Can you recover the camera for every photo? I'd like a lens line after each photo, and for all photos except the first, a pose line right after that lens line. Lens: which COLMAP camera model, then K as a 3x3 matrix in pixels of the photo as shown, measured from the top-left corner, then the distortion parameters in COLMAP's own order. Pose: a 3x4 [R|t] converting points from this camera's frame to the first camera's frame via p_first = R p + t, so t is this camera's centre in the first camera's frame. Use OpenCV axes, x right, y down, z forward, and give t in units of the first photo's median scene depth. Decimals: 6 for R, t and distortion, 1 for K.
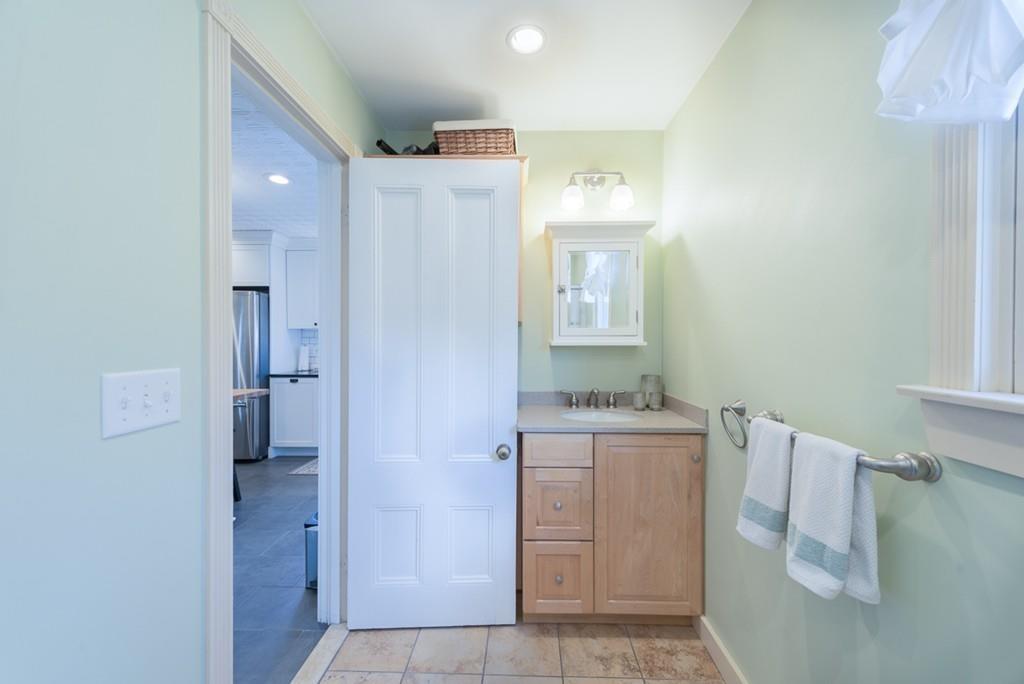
lens RADIAL K [[407.8, 0, 512.0], [0, 407.8, 342.0], [0, 0, 1]] dist [0.001350, 0.000079]
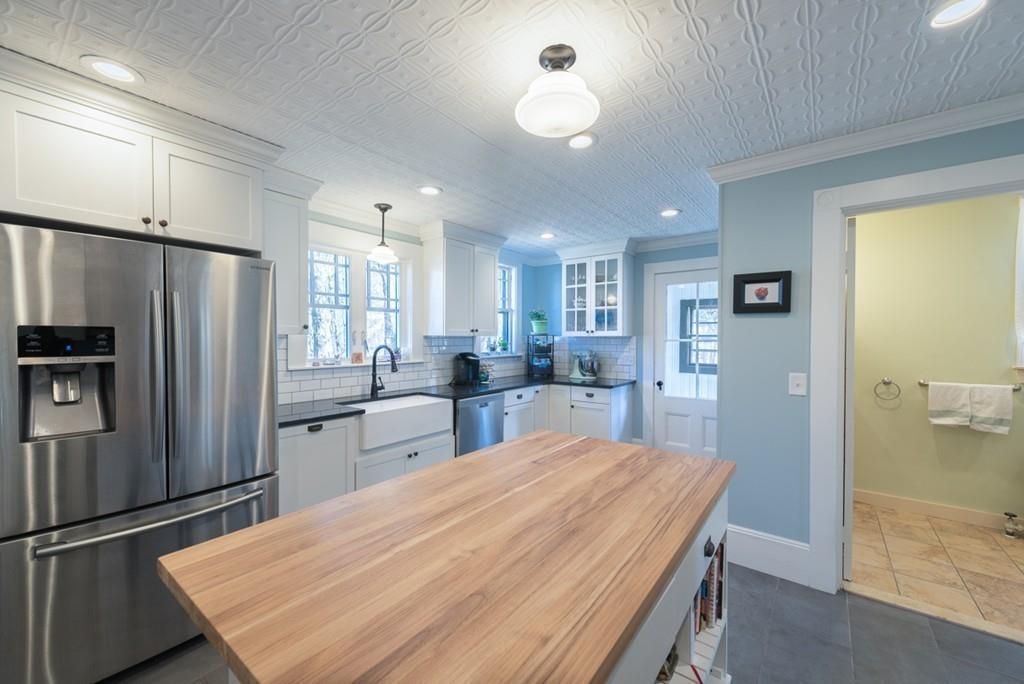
lens RADIAL K [[407.8, 0, 512.0], [0, 407.8, 342.0], [0, 0, 1]] dist [0.001350, 0.000079]
pose [[0.586772, -0.015566, 0.809602, -2.183810], [0.001745, 0.999837, 0.017959, -0.089355], [-0.809750, -0.009125, 0.586704, 1.177477]]
